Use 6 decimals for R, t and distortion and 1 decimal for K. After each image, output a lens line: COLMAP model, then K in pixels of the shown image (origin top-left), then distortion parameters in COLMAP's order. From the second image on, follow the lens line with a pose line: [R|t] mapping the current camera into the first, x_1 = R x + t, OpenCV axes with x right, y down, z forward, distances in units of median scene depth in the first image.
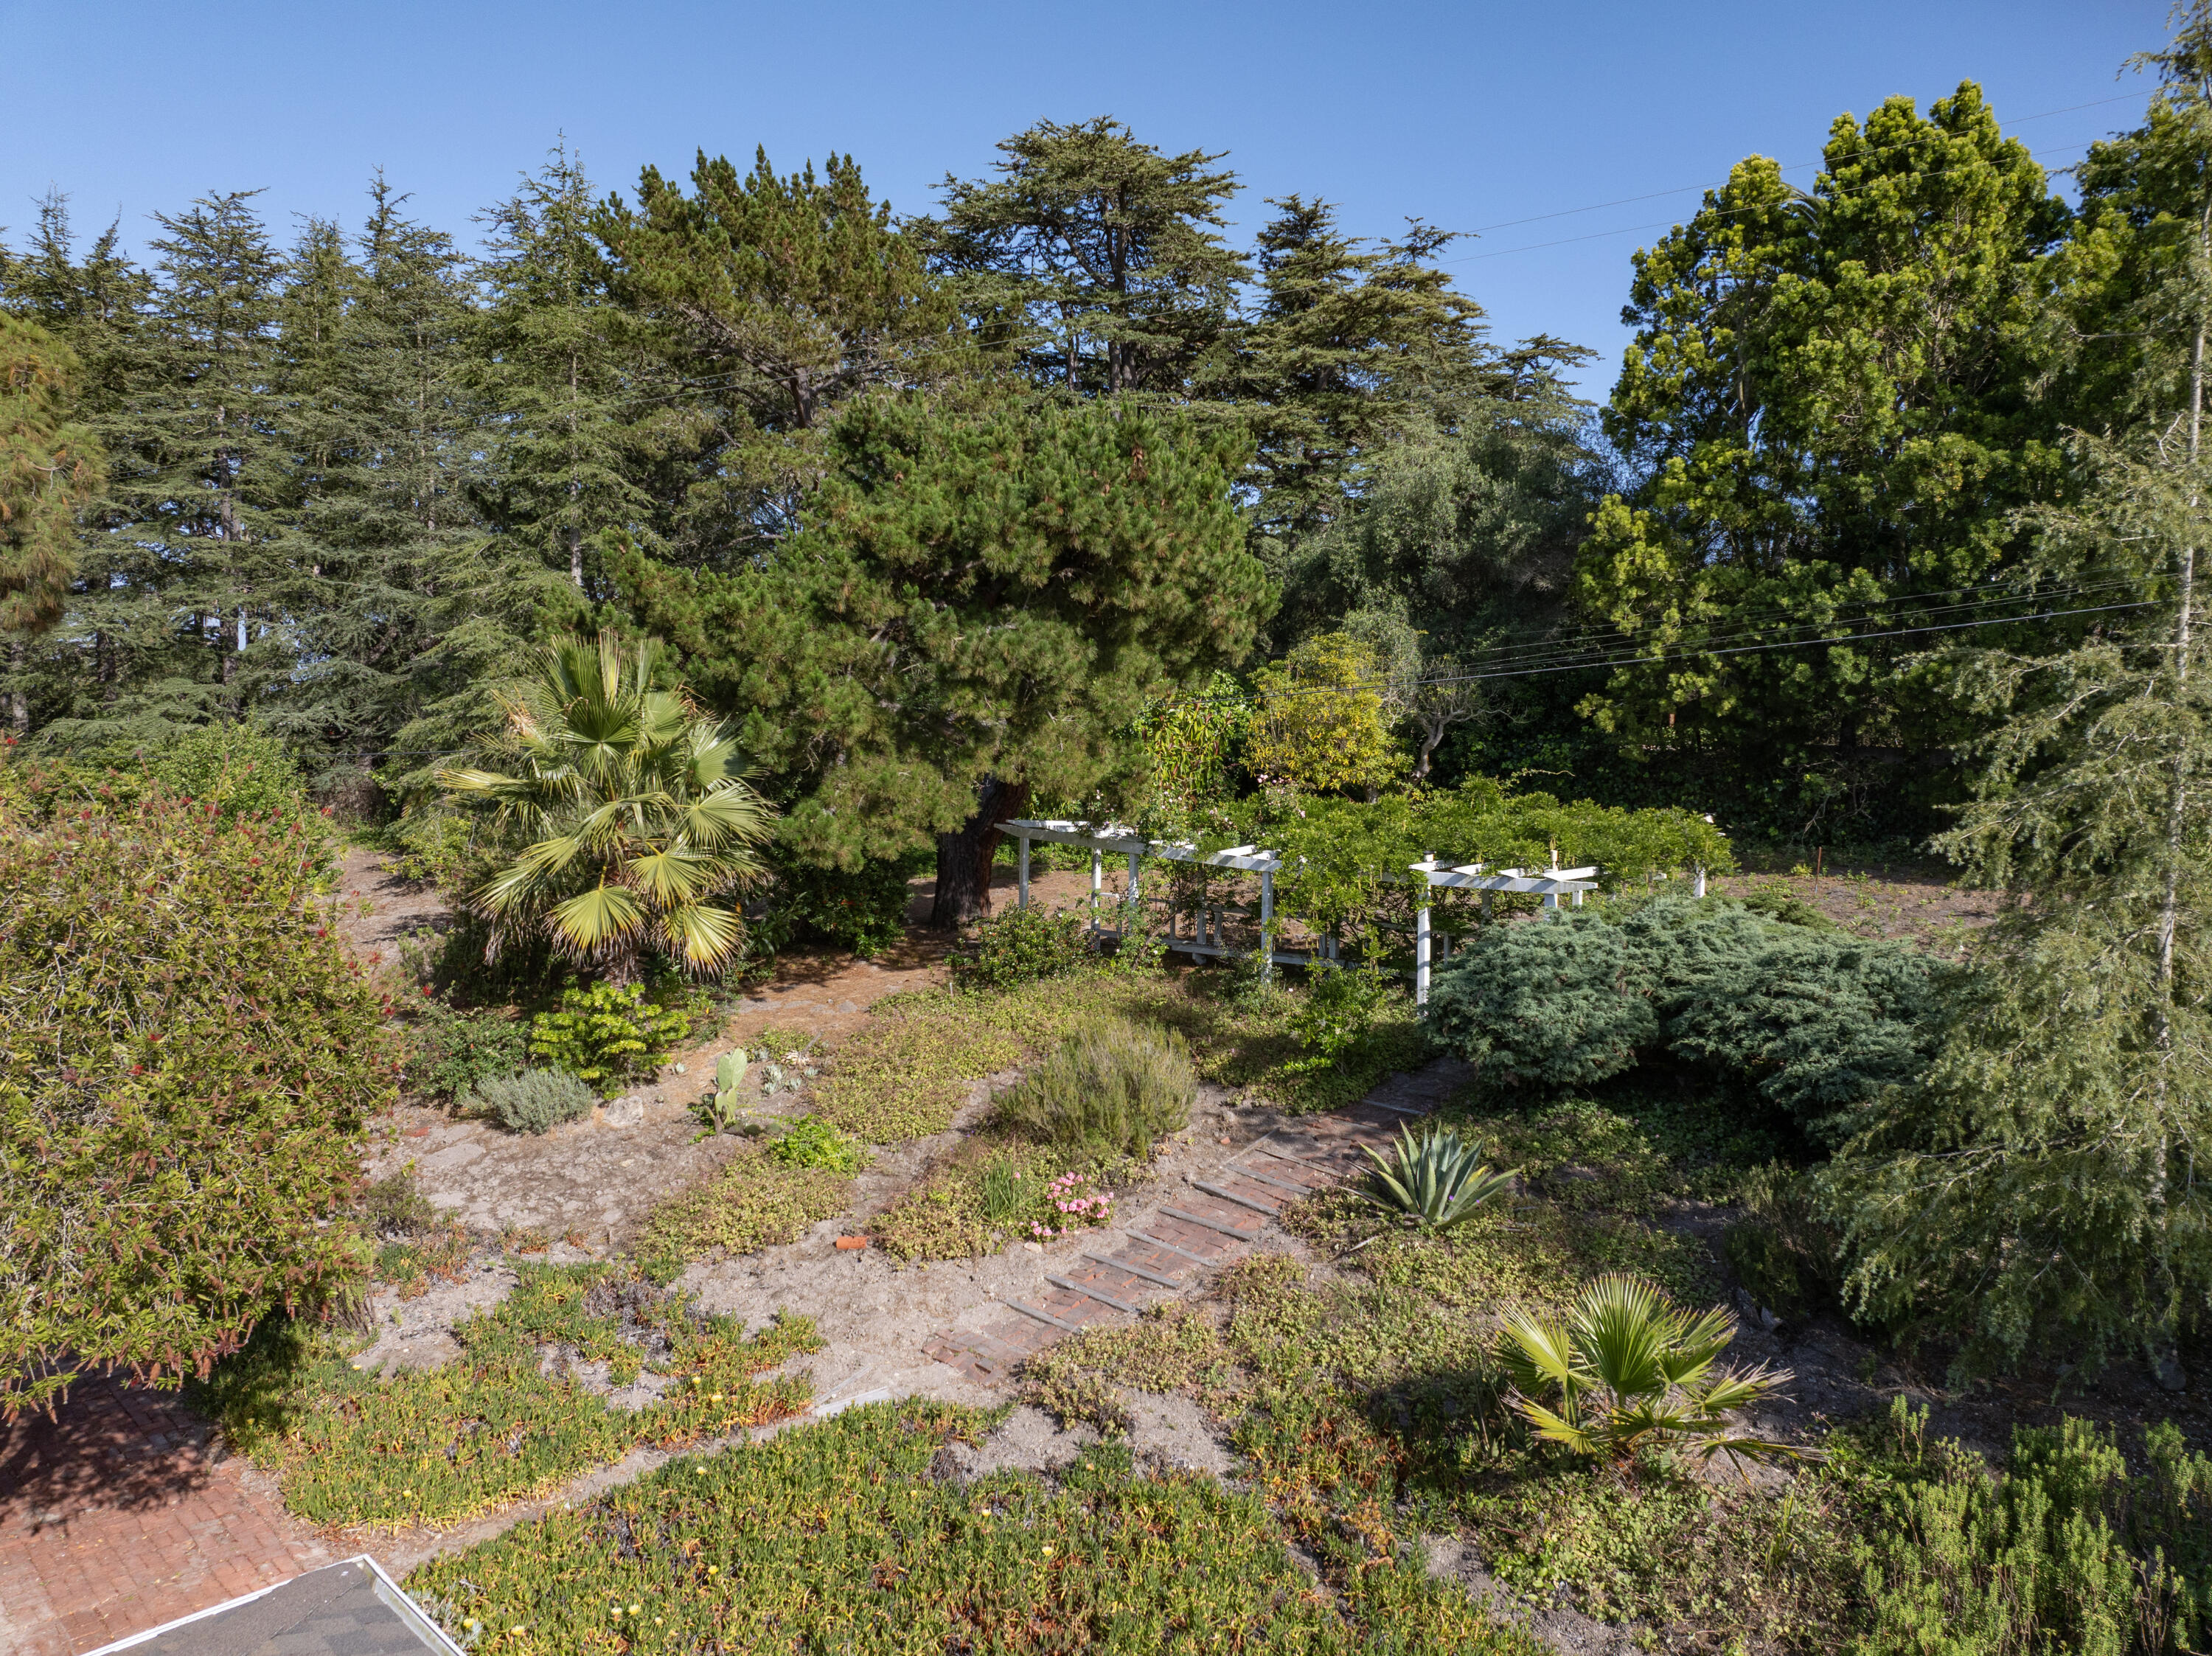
lens RADIAL K [[1558.8, 0, 1112.2], [0, 1558.8, 823.2], [0, 0, 1]] dist [-0.045823, 0.011343]
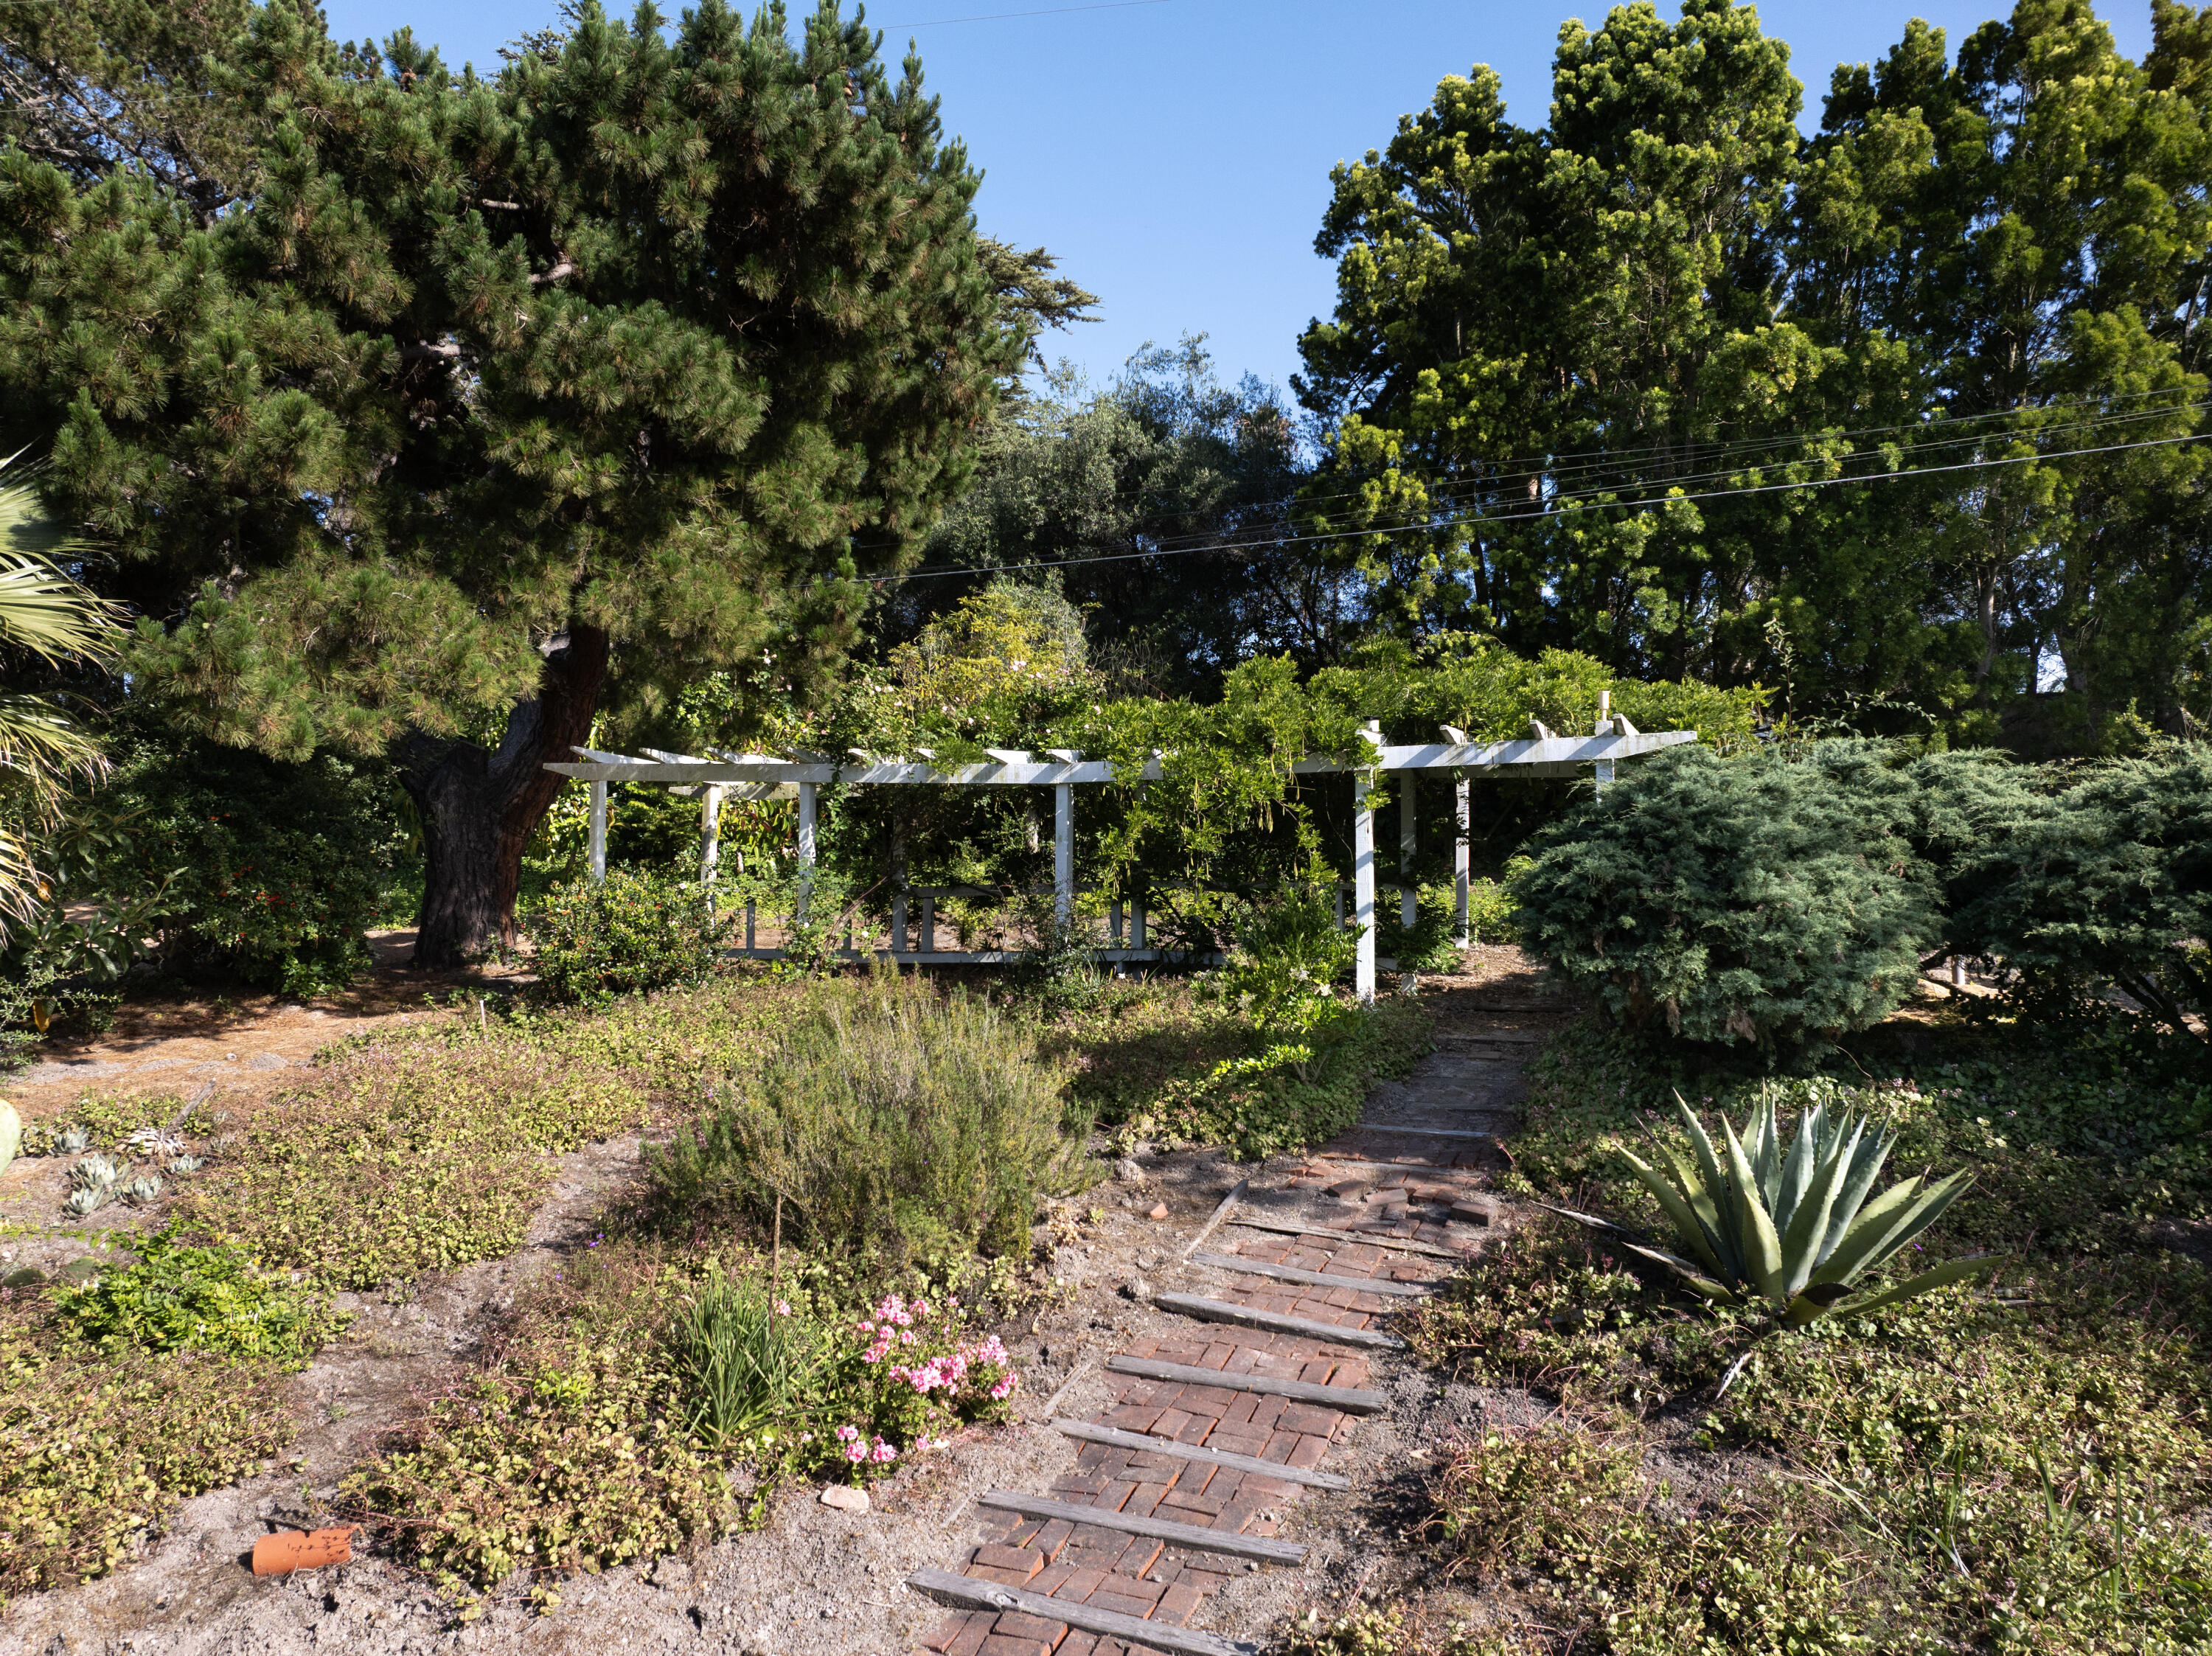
lens RADIAL K [[1558.8, 0, 1110.7], [0, 1558.8, 820.3], [0, 0, 1]] dist [-0.045823, 0.011343]
pose [[0.941741, 0.010230, 0.336183, -0.085484], [0.028543, 0.993501, -0.110188, 0.113602], [-0.335125, 0.113364, 0.935329, 0.452094]]
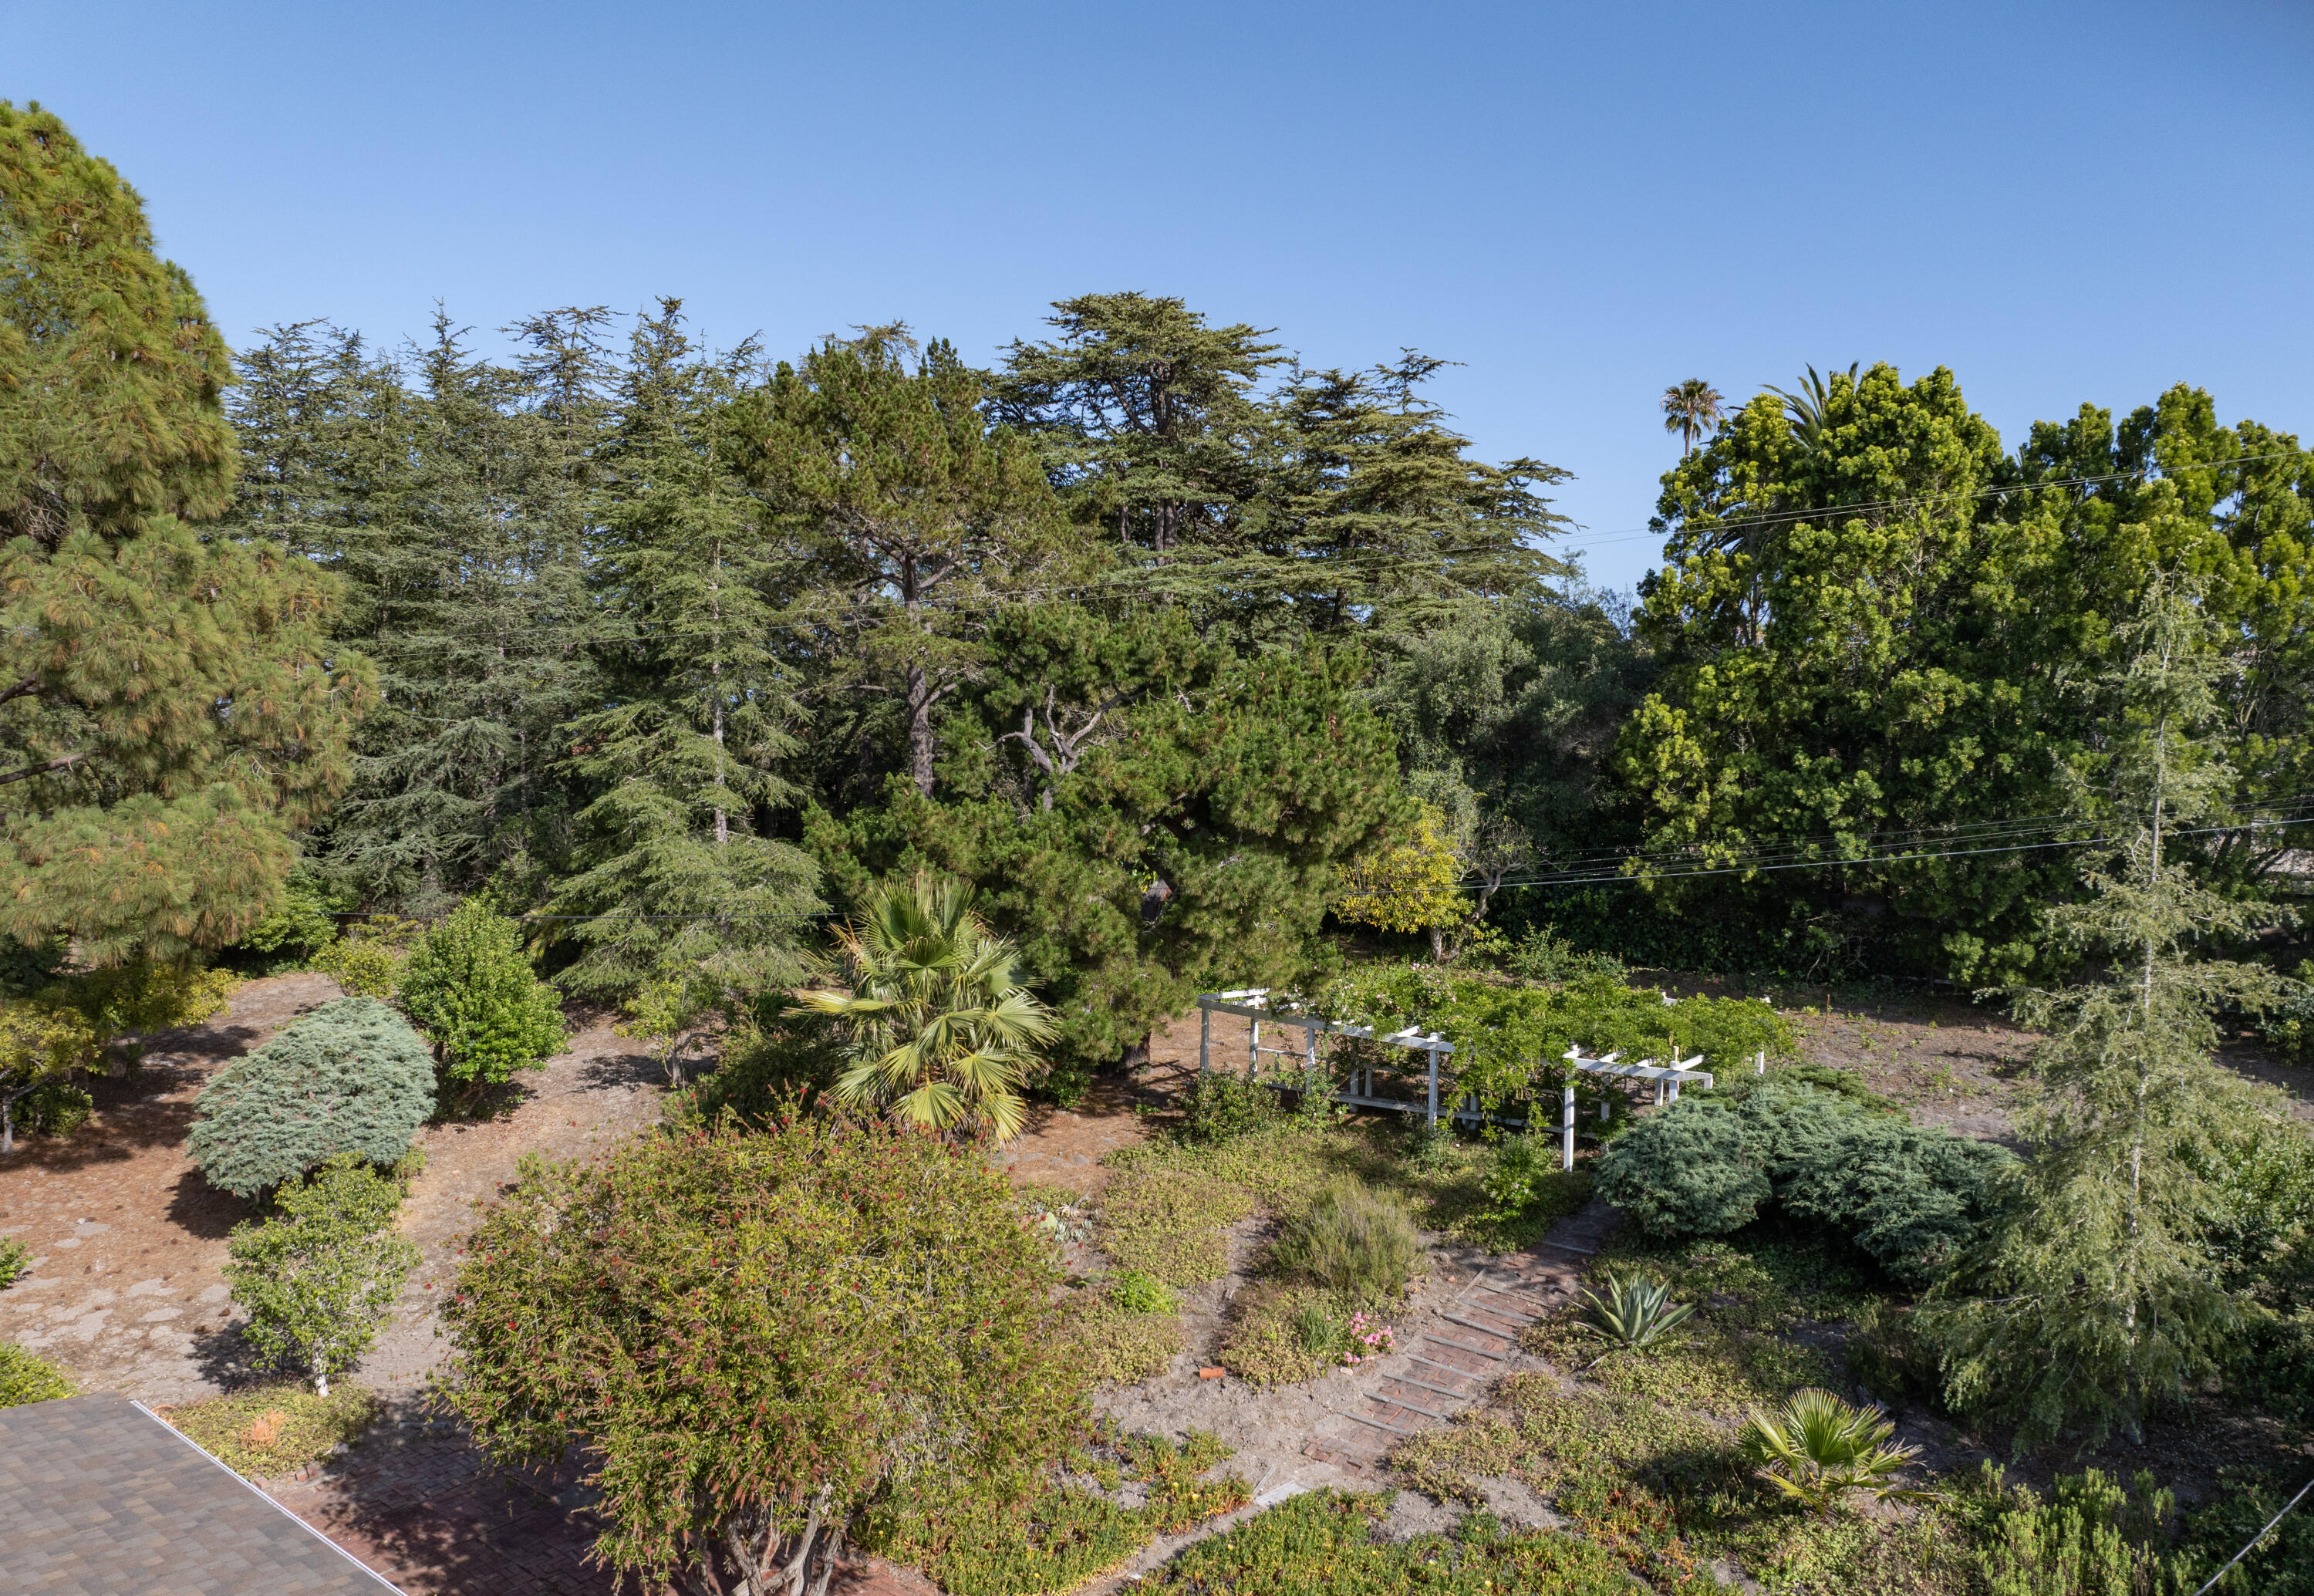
lens RADIAL K [[1636.9, 0, 1159.6], [0, 1636.9, 854.2], [0, 0, 1]] dist [-0.040632, -0.000475]
pose [[0.994928, -0.008840, 0.100197, -0.259961], [0.008163, 0.999941, 0.007162, -0.142557], [-0.100254, -0.006307, 0.994942, -0.301604]]
